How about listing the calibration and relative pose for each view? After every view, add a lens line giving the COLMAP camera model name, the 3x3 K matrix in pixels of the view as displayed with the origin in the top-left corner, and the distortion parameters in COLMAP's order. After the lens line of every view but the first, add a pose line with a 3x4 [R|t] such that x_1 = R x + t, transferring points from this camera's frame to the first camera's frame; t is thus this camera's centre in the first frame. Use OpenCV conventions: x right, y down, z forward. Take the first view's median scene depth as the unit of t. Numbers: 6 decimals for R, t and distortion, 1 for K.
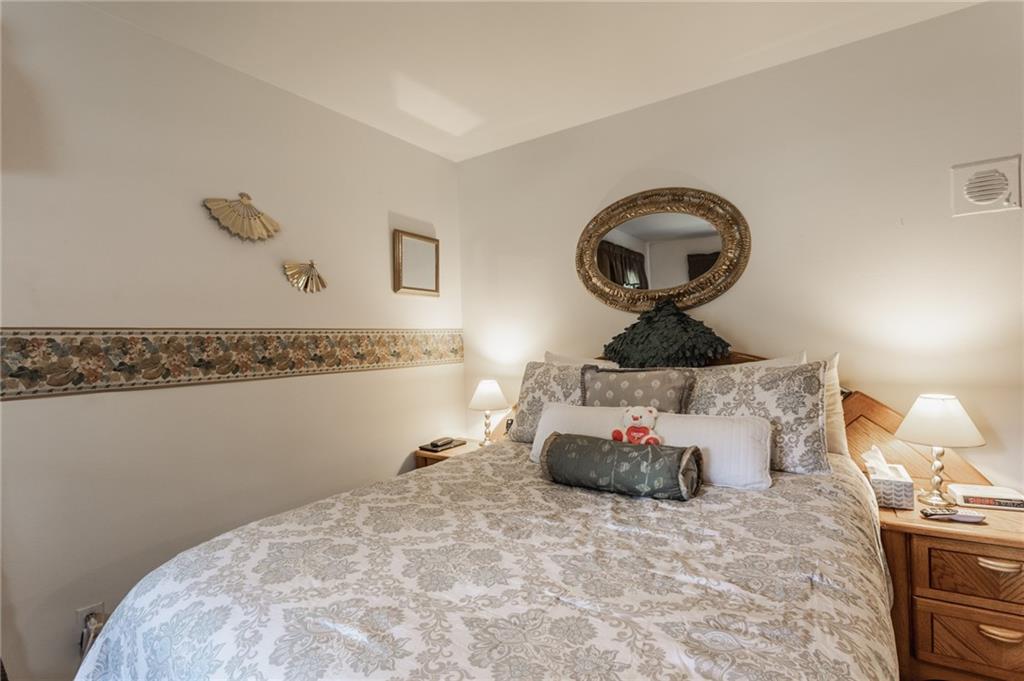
lens RADIAL K [[492.2, 0, 506.8], [0, 492.2, 333.6], [0, 0, 1]] dist [-0.000295, 0.001270]
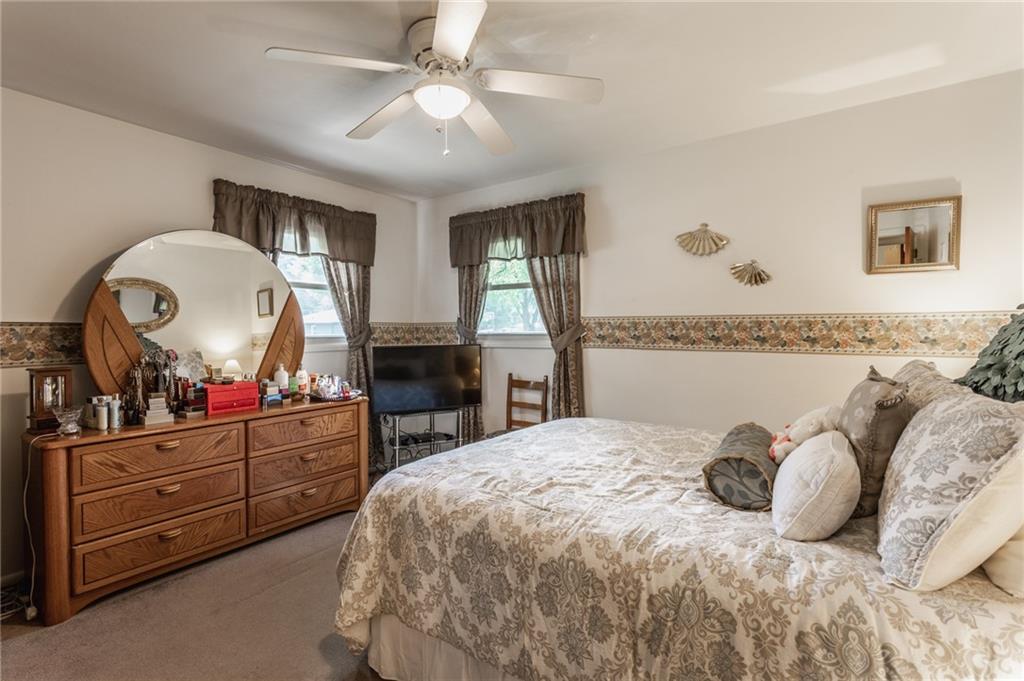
lens RADIAL K [[492.2, 0, 506.8], [0, 492.2, 333.6], [0, 0, 1]] dist [-0.000295, 0.001270]
pose [[-0.044087, 0.039946, -0.998229, 0.937434], [0.014897, 0.999115, 0.039324, -0.022601], [0.998917, -0.013137, -0.044643, 0.458857]]
